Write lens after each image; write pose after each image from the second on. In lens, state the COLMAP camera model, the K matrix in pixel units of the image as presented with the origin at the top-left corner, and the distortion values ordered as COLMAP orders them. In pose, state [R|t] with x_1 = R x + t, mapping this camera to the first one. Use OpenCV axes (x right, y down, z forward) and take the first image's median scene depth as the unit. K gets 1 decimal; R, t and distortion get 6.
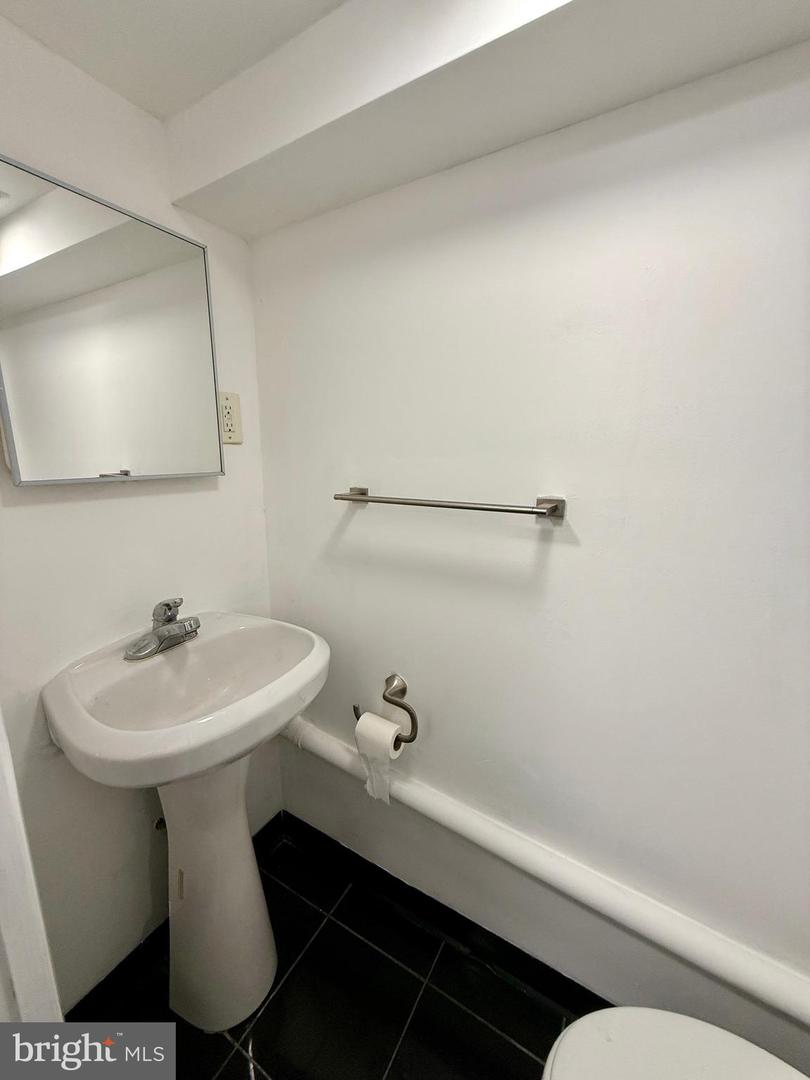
lens RADIAL K [[429.9, 0, 408.6], [0, 429.9, 541.1], [0, 0, 1]] dist [0.000508, -0.000605]
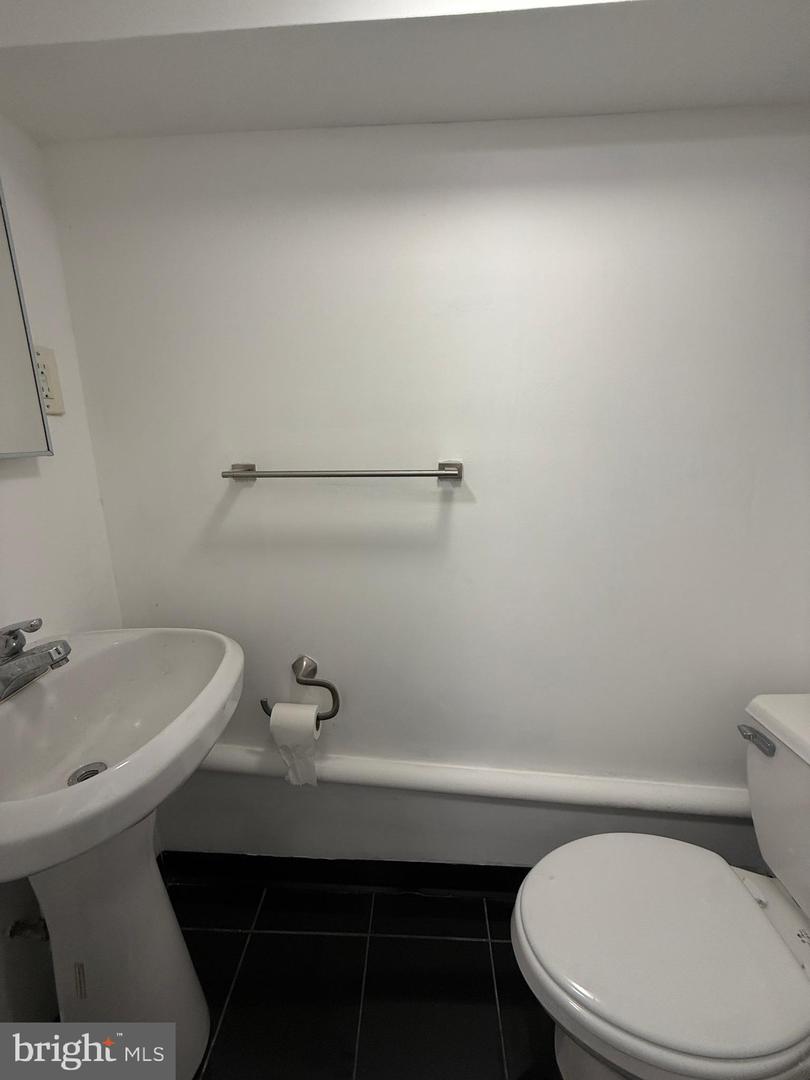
lens RADIAL K [[429.9, 0, 406.1], [0, 429.9, 539.6], [0, 0, 1]] dist [0.000508, -0.000605]
pose [[0.884114, -0.123122, 0.450758, -0.240897], [0.106320, 0.992364, 0.062524, 0.014211], [-0.455014, -0.007354, 0.890454, 0.035441]]
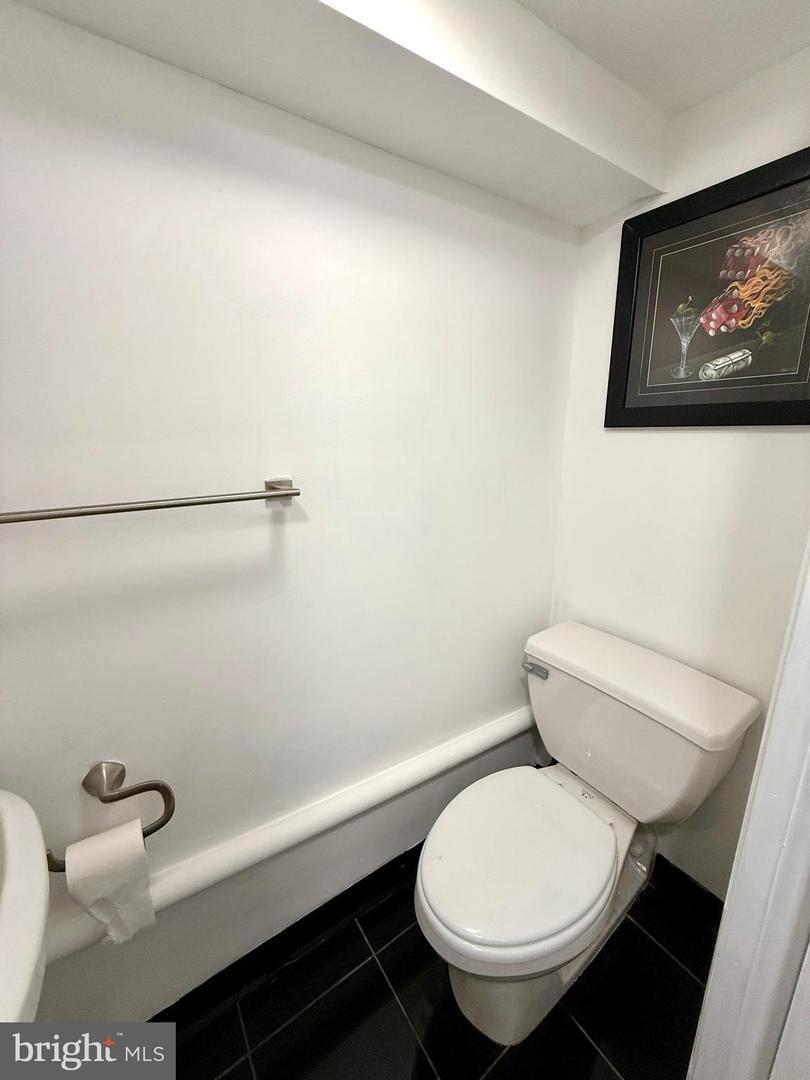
lens RADIAL K [[429.9, 0, 407.8], [0, 429.9, 537.1], [0, 0, 1]] dist [0.000508, -0.000605]
pose [[0.423141, -0.226440, 0.877312, -0.360924], [0.195128, 0.968321, 0.155817, -0.053680], [-0.884803, 0.105255, 0.453921, 0.224228]]
